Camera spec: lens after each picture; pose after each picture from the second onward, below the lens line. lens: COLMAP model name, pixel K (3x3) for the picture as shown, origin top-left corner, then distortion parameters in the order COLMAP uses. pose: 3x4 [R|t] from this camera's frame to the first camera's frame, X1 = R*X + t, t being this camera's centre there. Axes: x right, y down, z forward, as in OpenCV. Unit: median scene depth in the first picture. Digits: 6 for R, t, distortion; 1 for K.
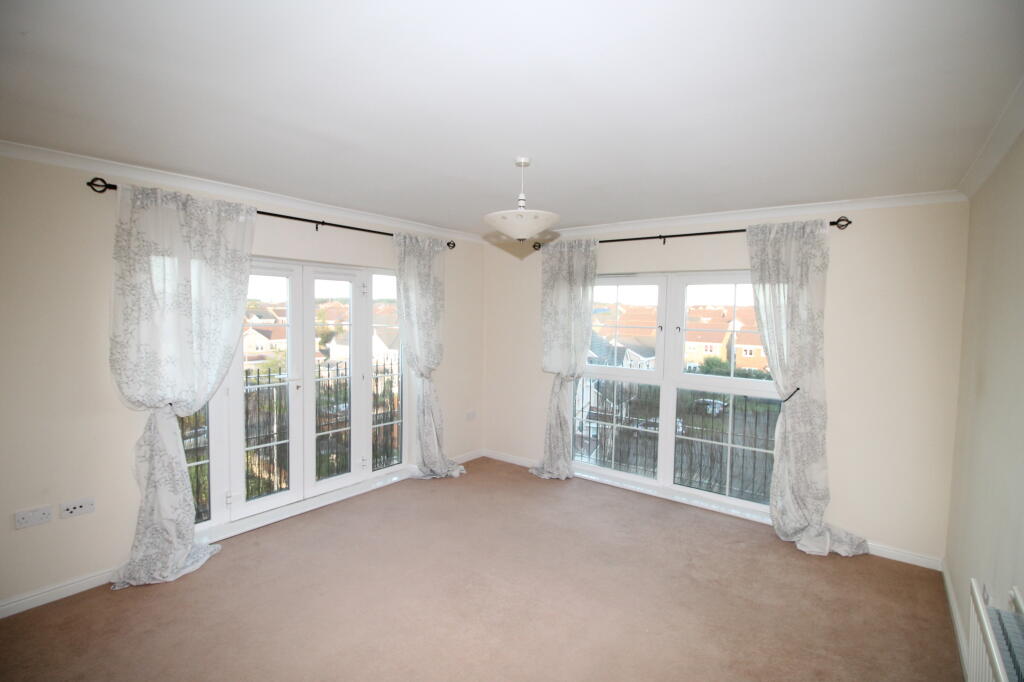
lens RADIAL K [[488.7, 0, 511.2], [0, 488.7, 339.6], [0, 0, 1]] dist [0.001974, -0.000123]
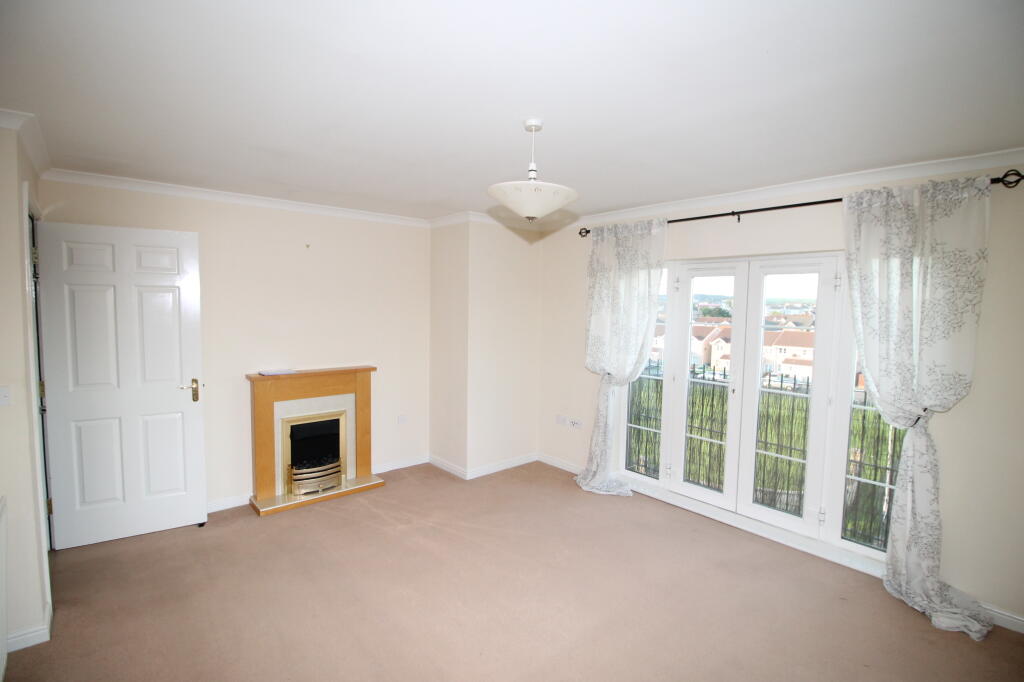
lens RADIAL K [[488.7, 0, 511.2], [0, 488.7, 342.0], [0, 0, 1]] dist [0.001974, -0.000123]
pose [[-0.193751, 0.053486, -0.979592, 0.586148], [-0.077325, 0.994574, 0.069598, -0.030472], [0.977999, 0.089232, -0.188563, 0.767158]]
